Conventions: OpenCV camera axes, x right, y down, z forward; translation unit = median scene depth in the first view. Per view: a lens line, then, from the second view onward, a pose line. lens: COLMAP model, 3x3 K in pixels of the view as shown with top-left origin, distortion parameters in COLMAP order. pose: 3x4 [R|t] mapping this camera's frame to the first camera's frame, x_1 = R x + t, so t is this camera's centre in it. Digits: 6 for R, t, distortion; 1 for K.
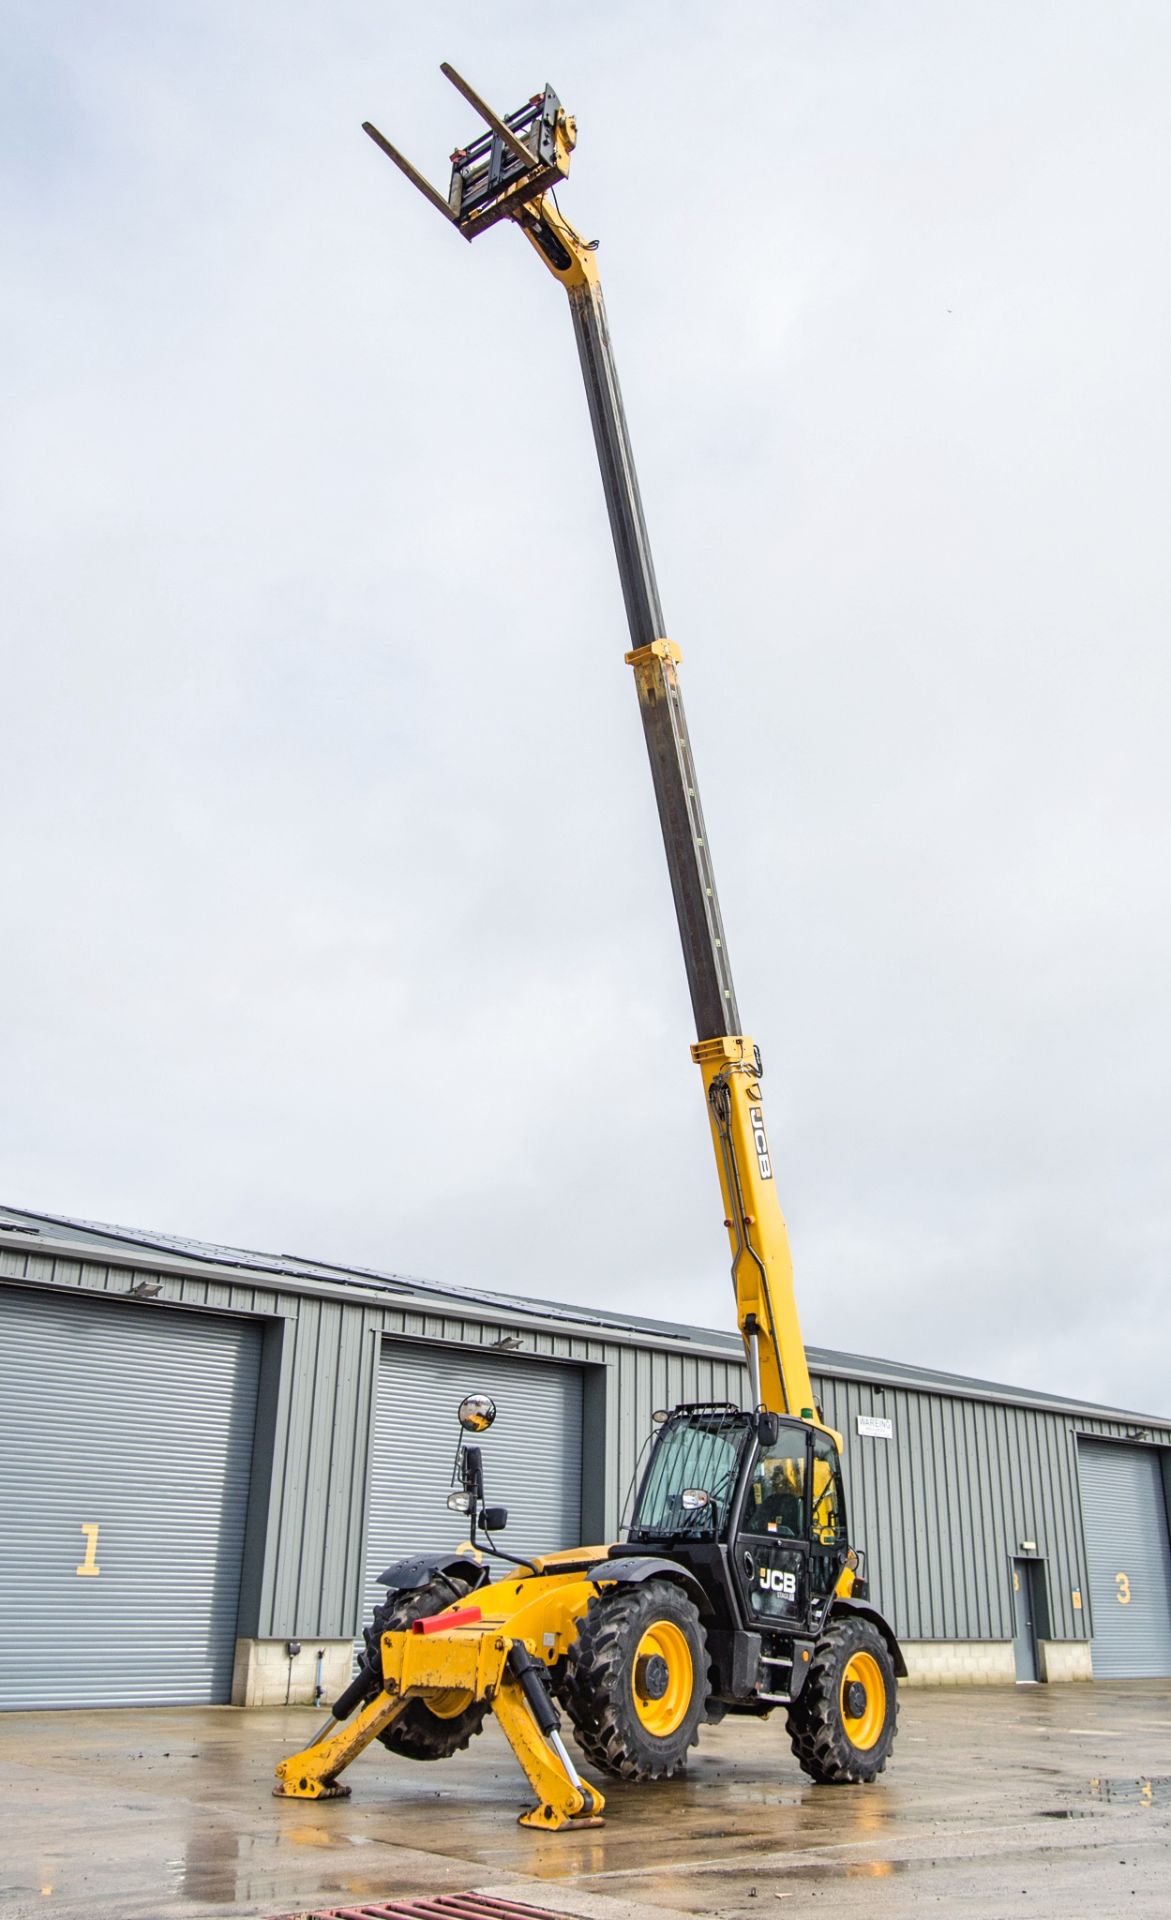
lens RADIAL K [[1637.7, 0, 640.3], [0, 1637.7, 878.9], [0, 0, 1]] dist [-0.006497, -0.000220]
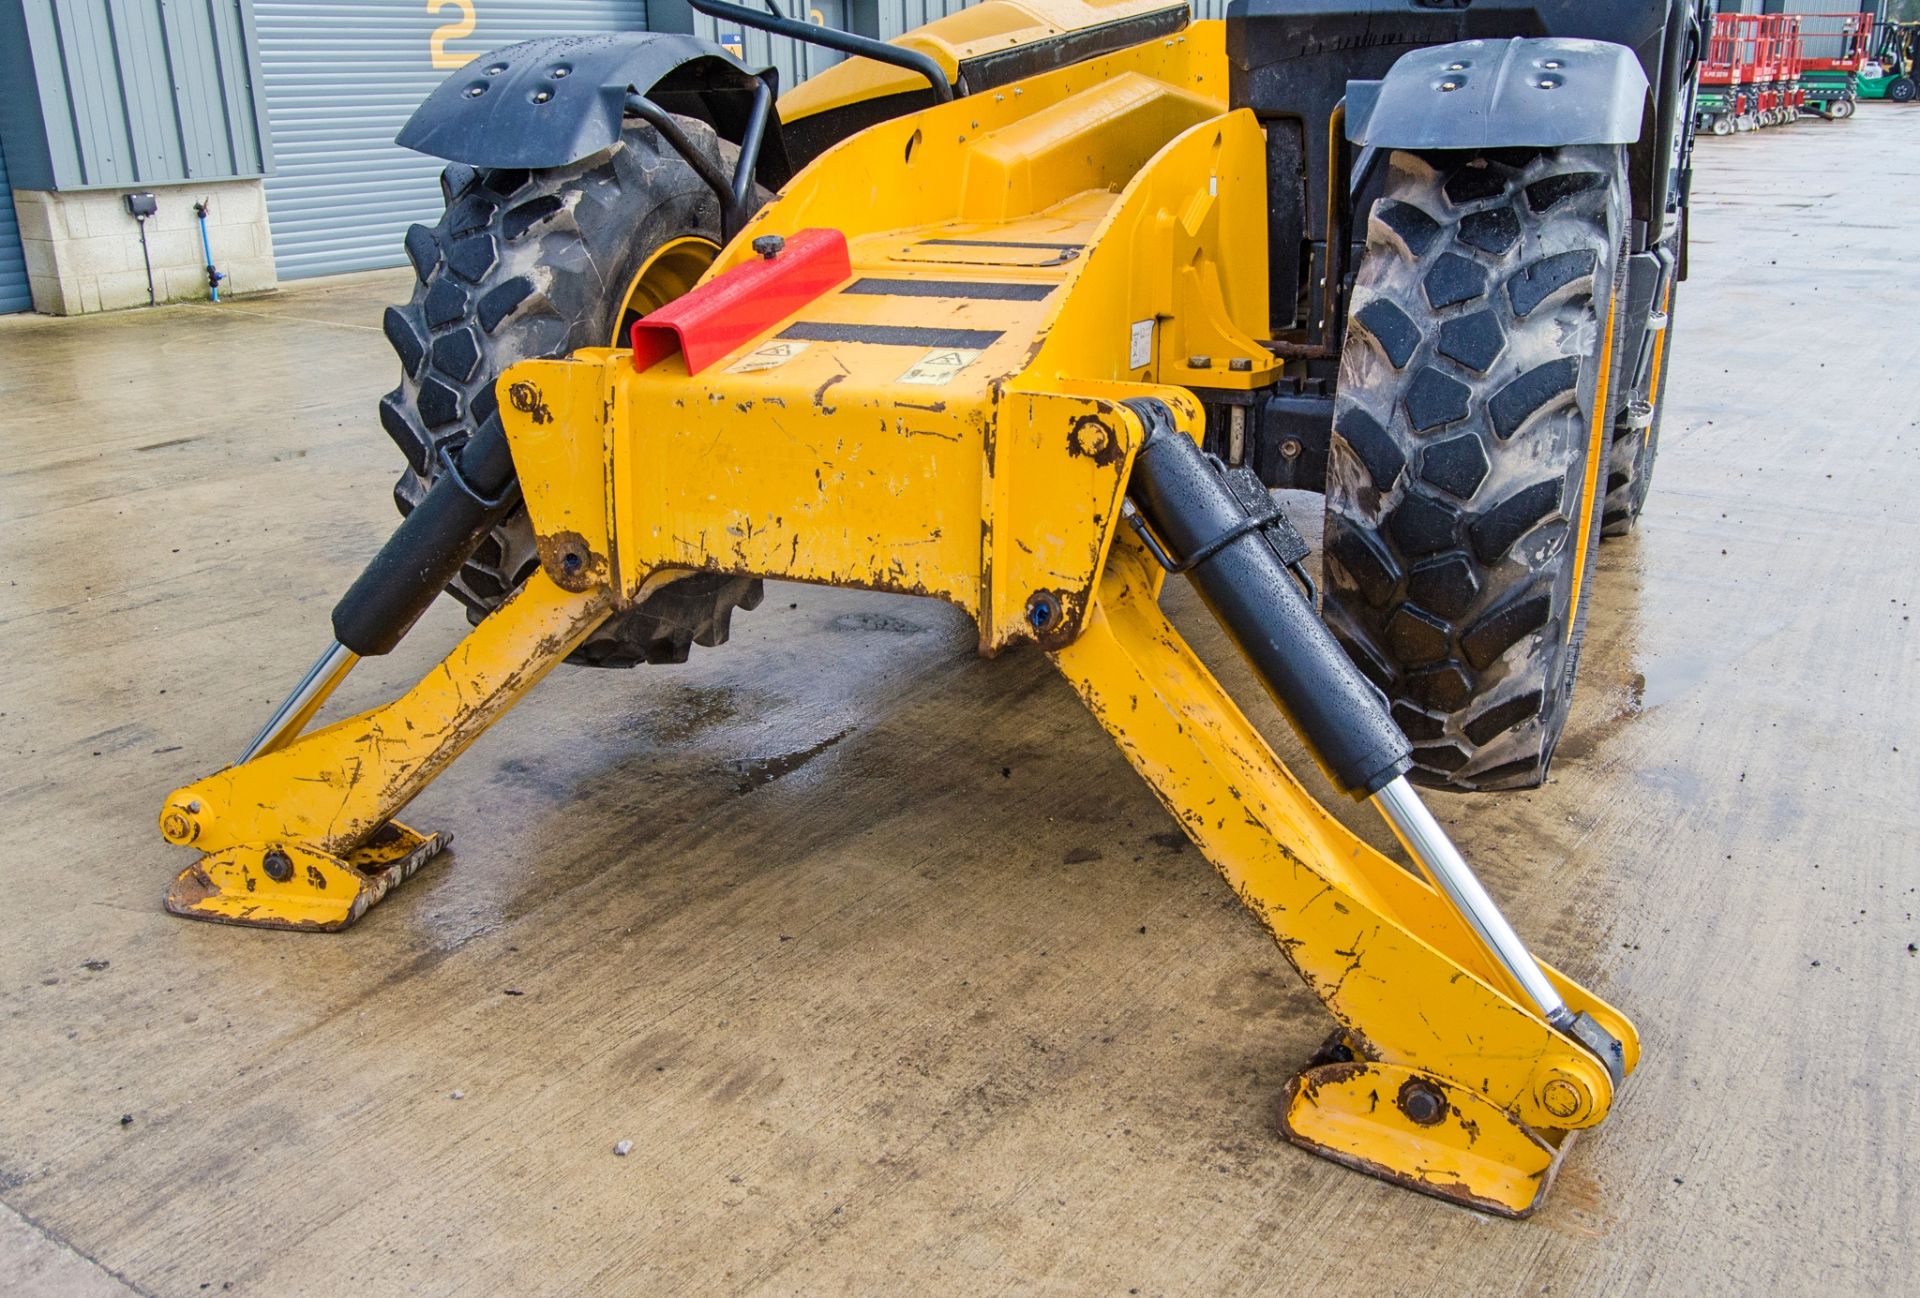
lens RADIAL K [[1690.1, 0, 965.4], [0, 1690.1, 622.0], [0, 0, 1]] dist [0.001318, -0.000720]
pose [[0.970519, -0.097902, 0.220243, -0.146268], [-0.077561, 0.738321, 0.669975, 0.310239], [-0.228202, -0.667307, 0.708961, 0.766761]]
